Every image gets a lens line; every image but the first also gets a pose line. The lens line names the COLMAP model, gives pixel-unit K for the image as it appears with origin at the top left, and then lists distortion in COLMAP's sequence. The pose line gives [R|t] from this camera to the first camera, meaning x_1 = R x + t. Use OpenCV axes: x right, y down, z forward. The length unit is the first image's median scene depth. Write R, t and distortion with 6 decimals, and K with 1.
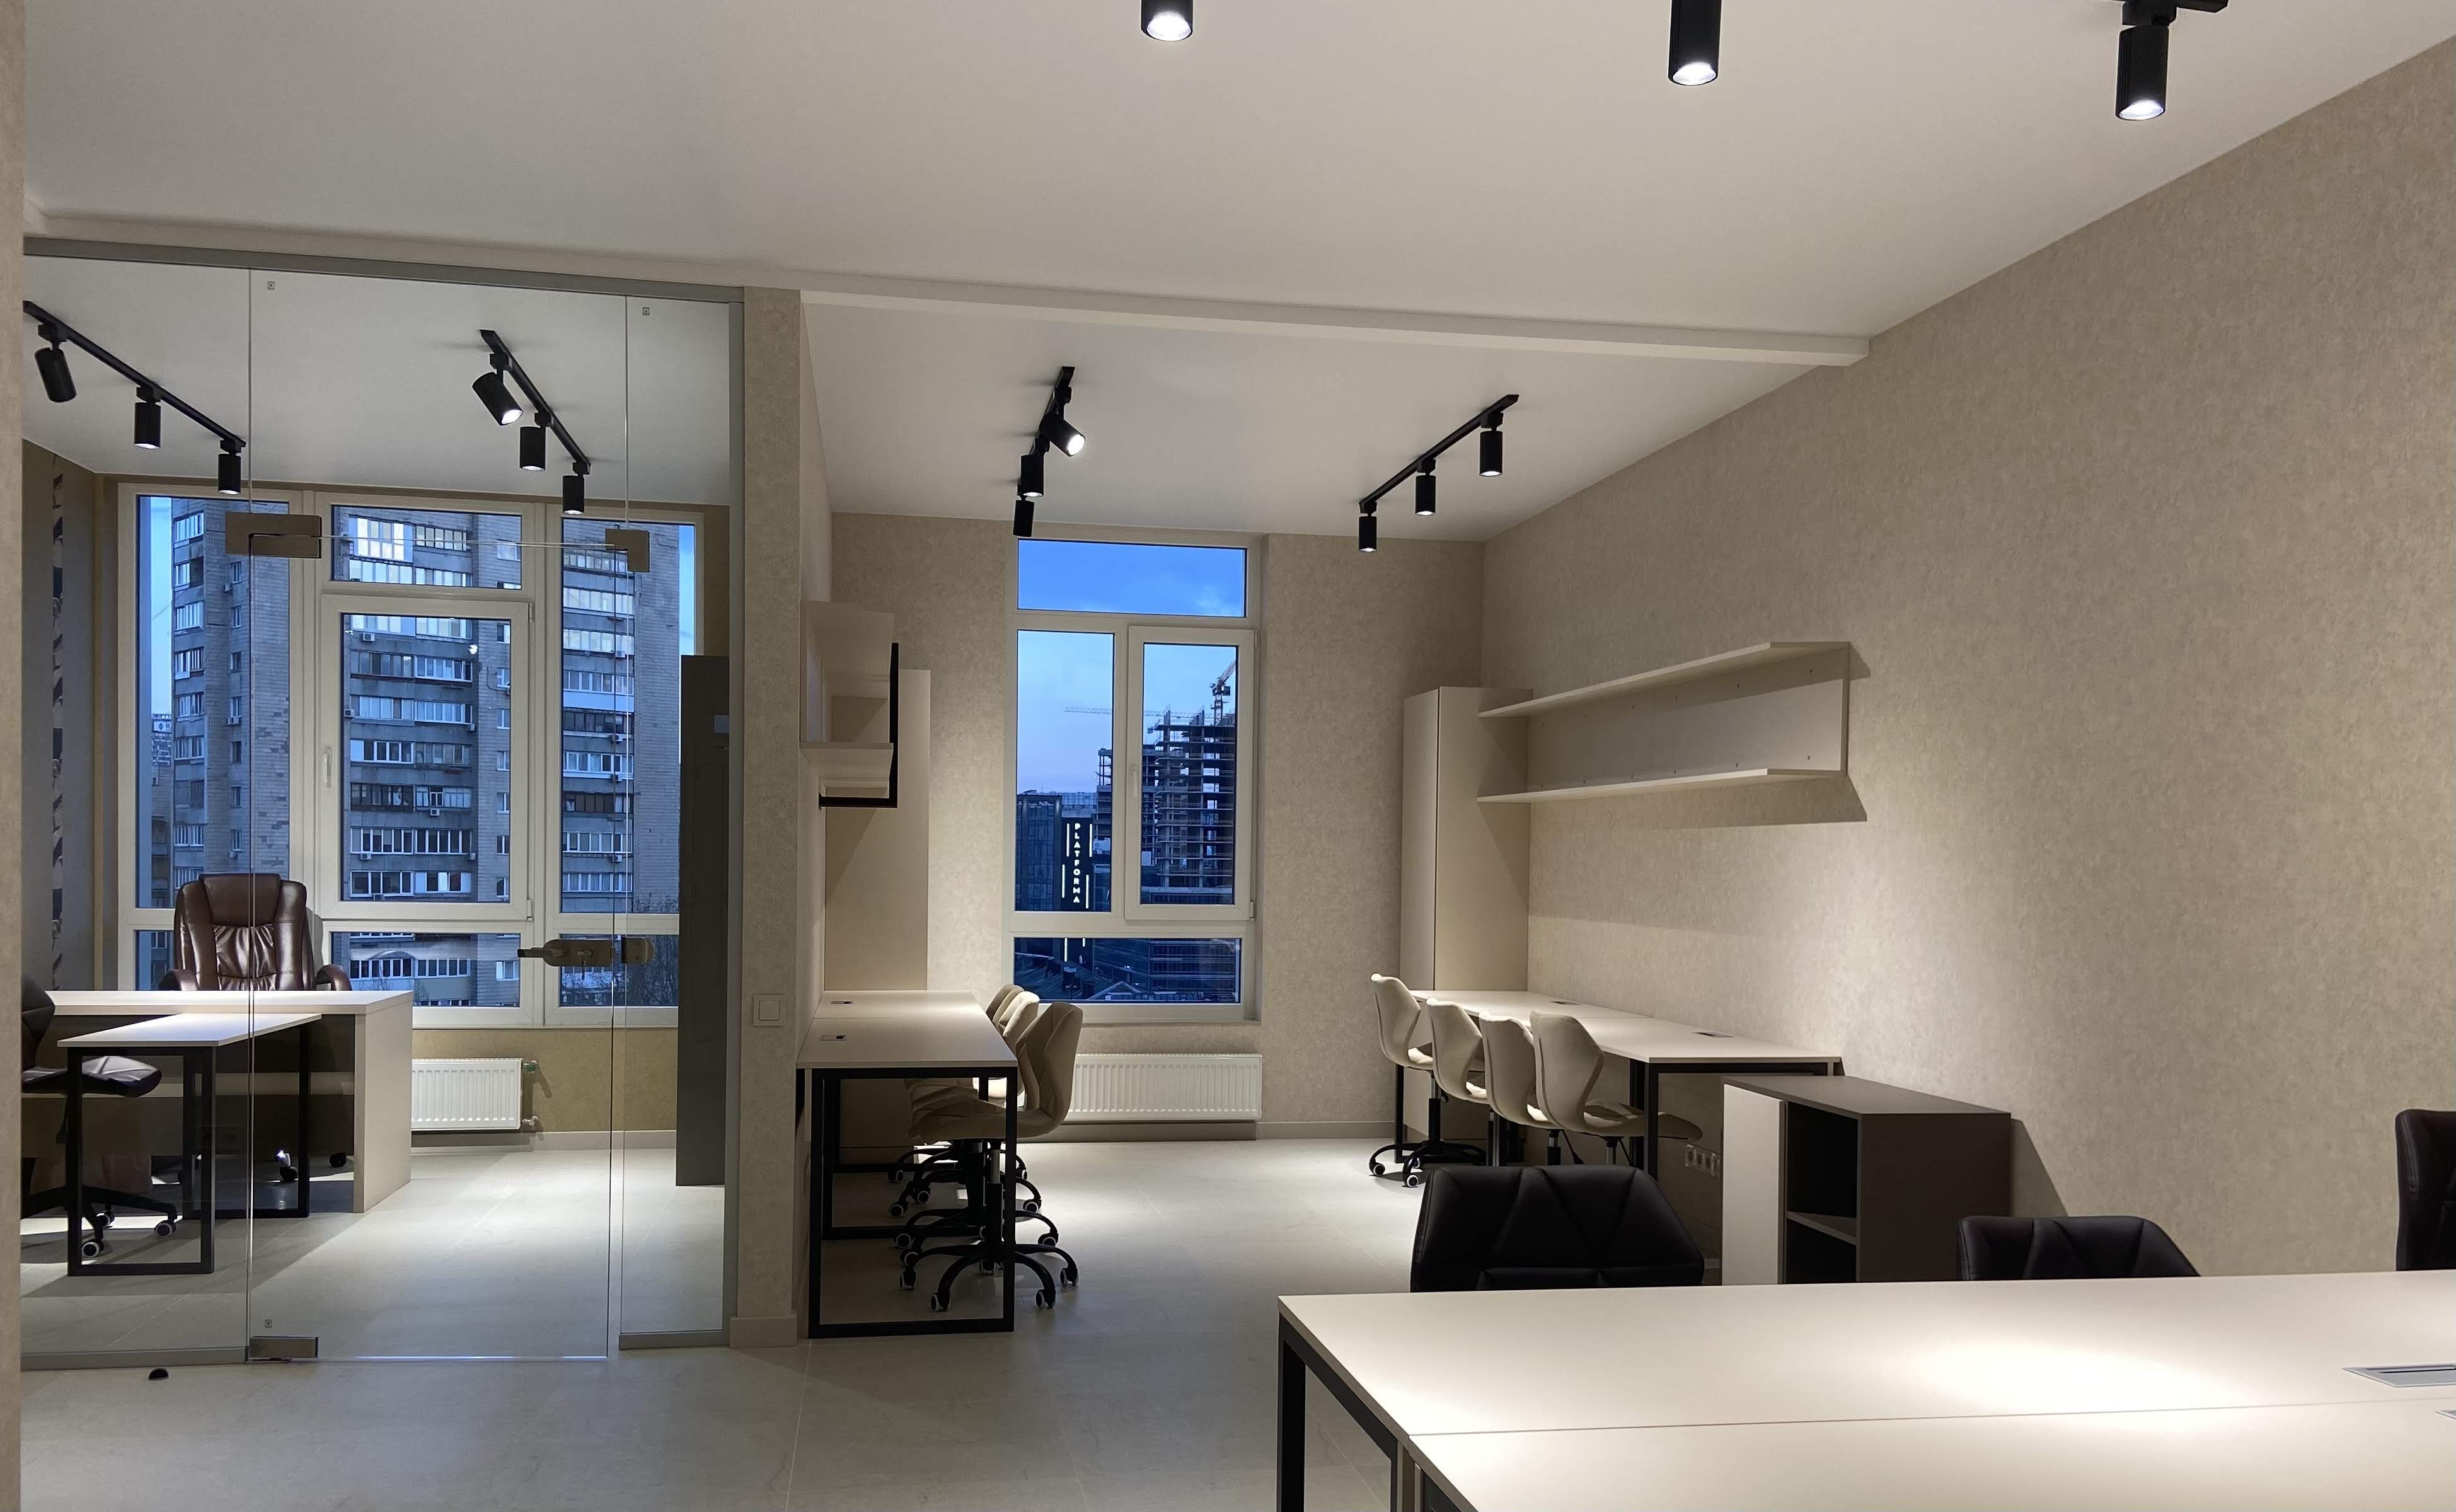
lens RADIAL K [[1902.4, 0, 1237.1], [0, 1902.4, 902.5], [0, 0, 1]] dist [0.090310, -0.057081]
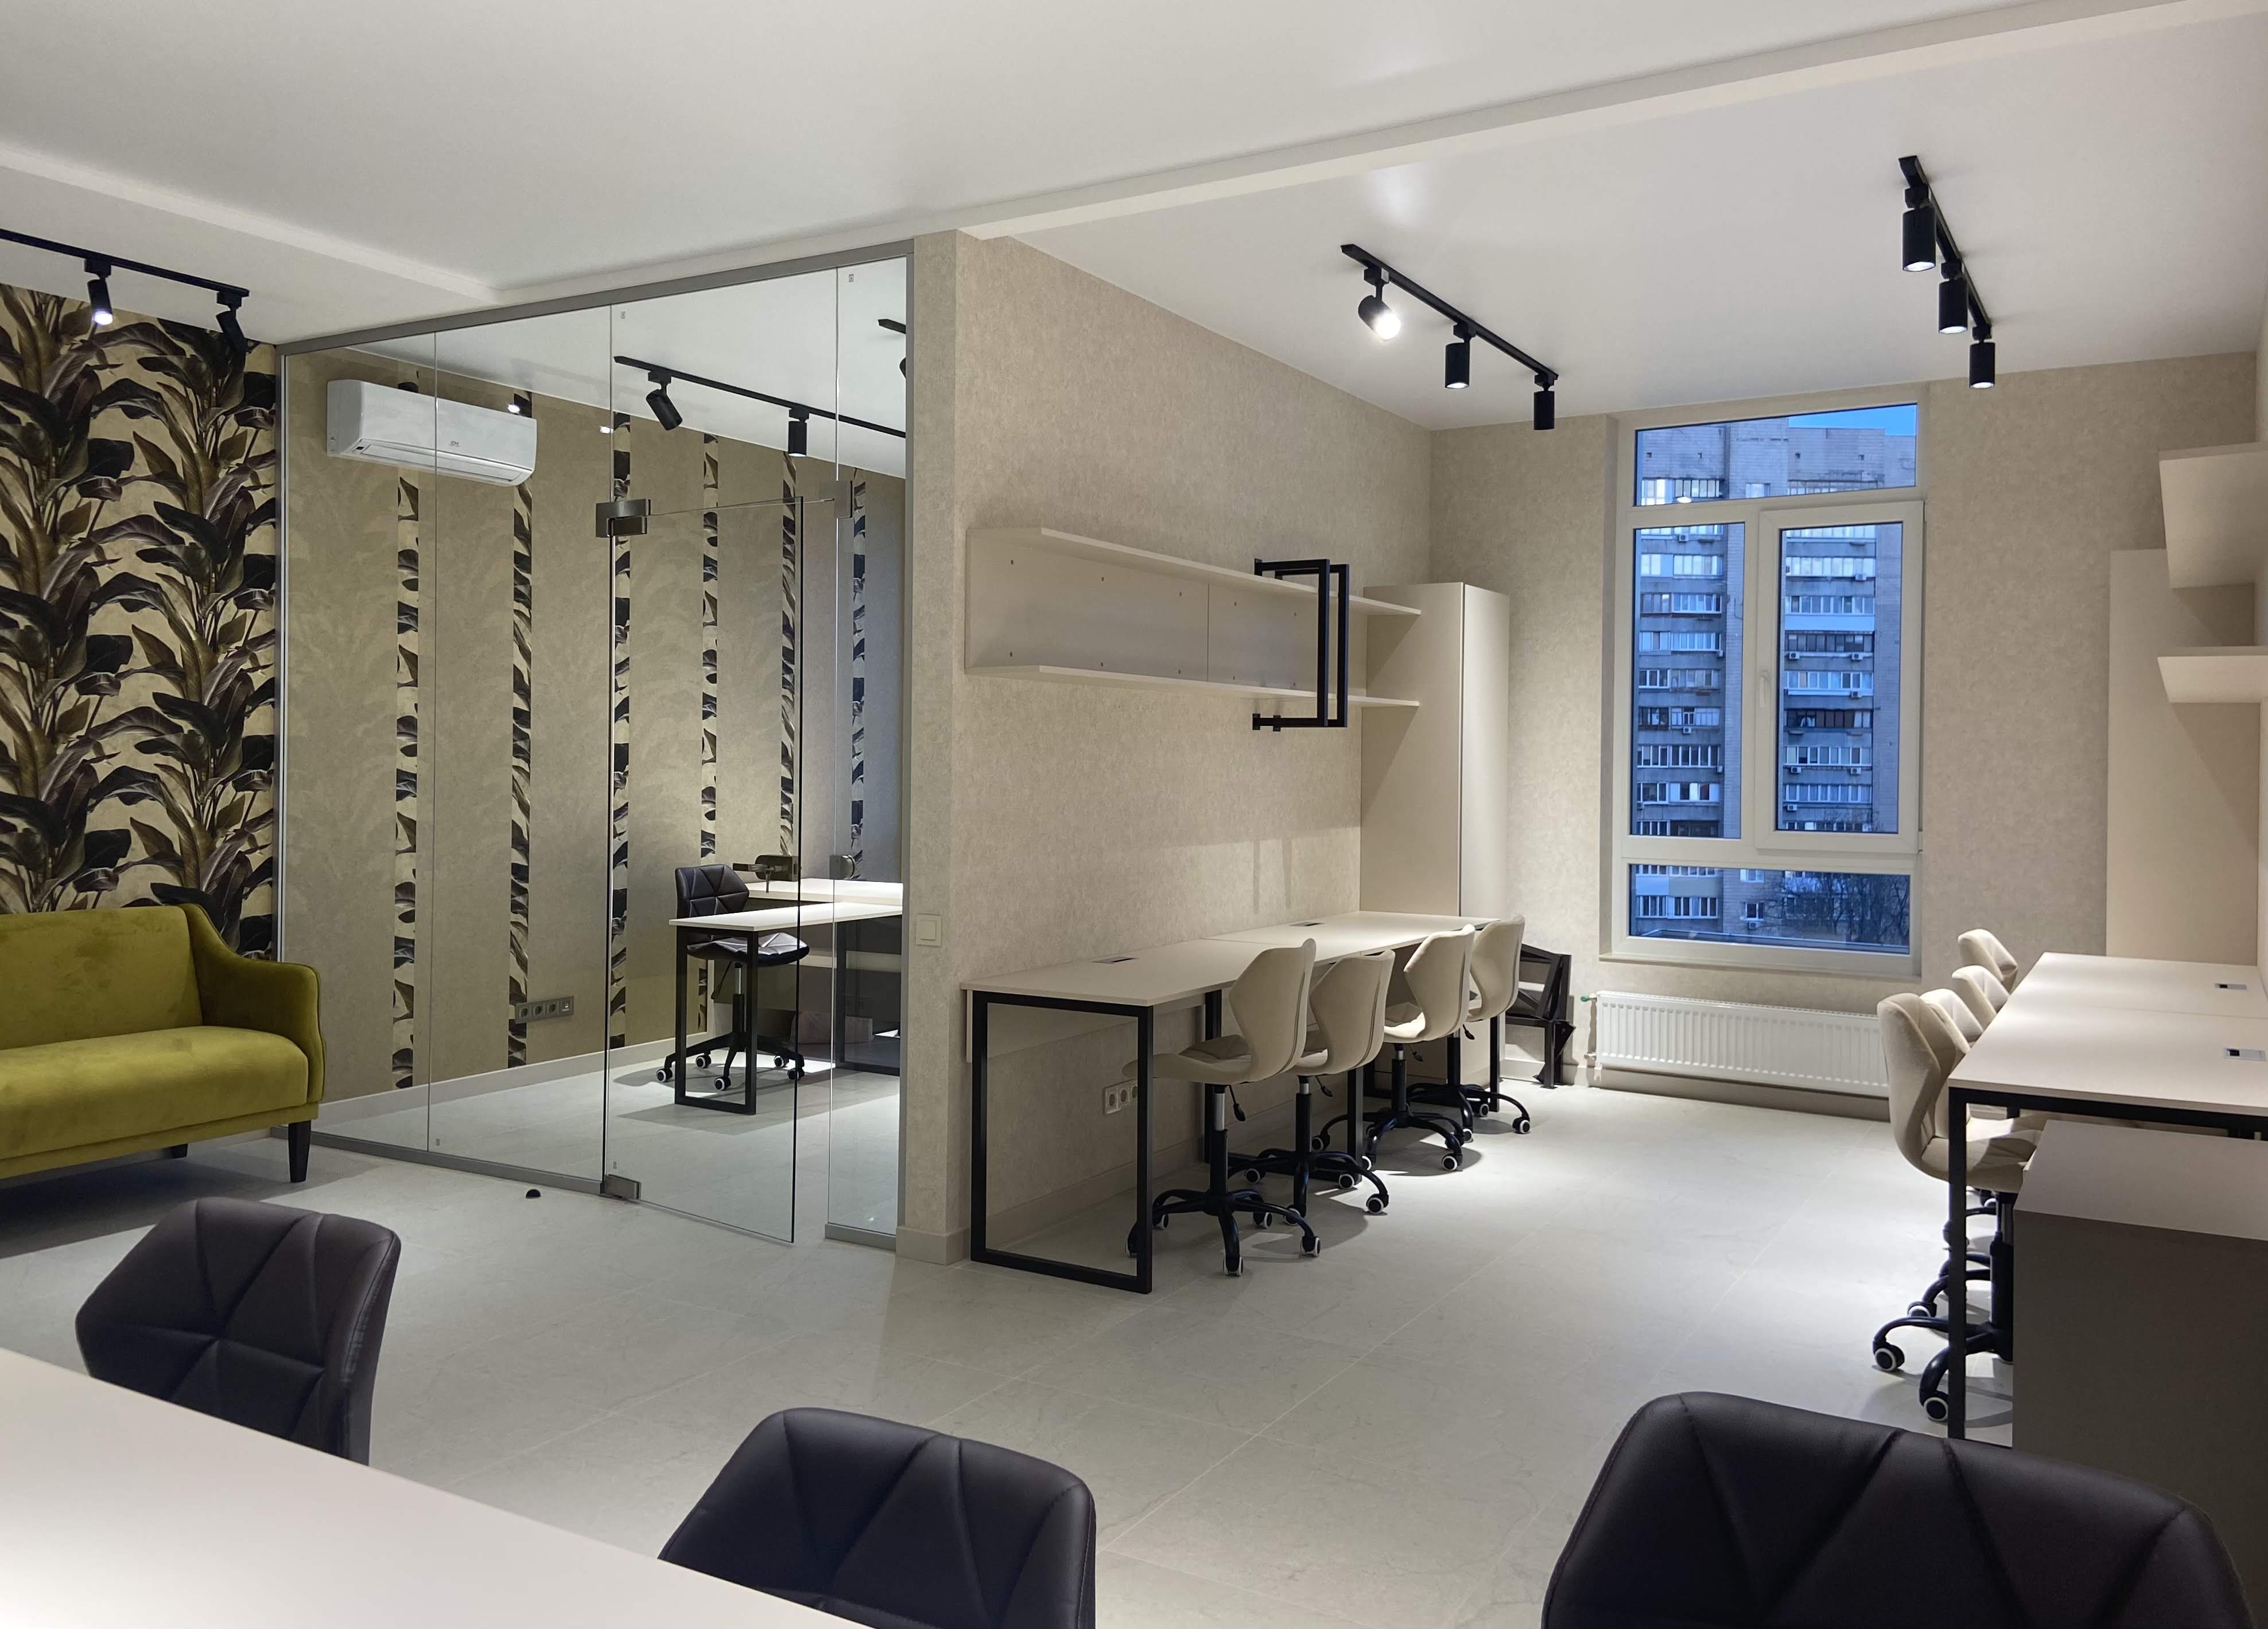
lens RADIAL K [[1747.0, 0, 1140.2], [0, 1747.0, 761.0], [0, 0, 1]] dist [0.094974, -0.110330]
pose [[0.755284, -0.003129, -0.655390, 0.361682], [-0.015422, 0.999627, -0.022545, -0.011805], [0.655216, 0.027135, 0.754954, 0.286666]]
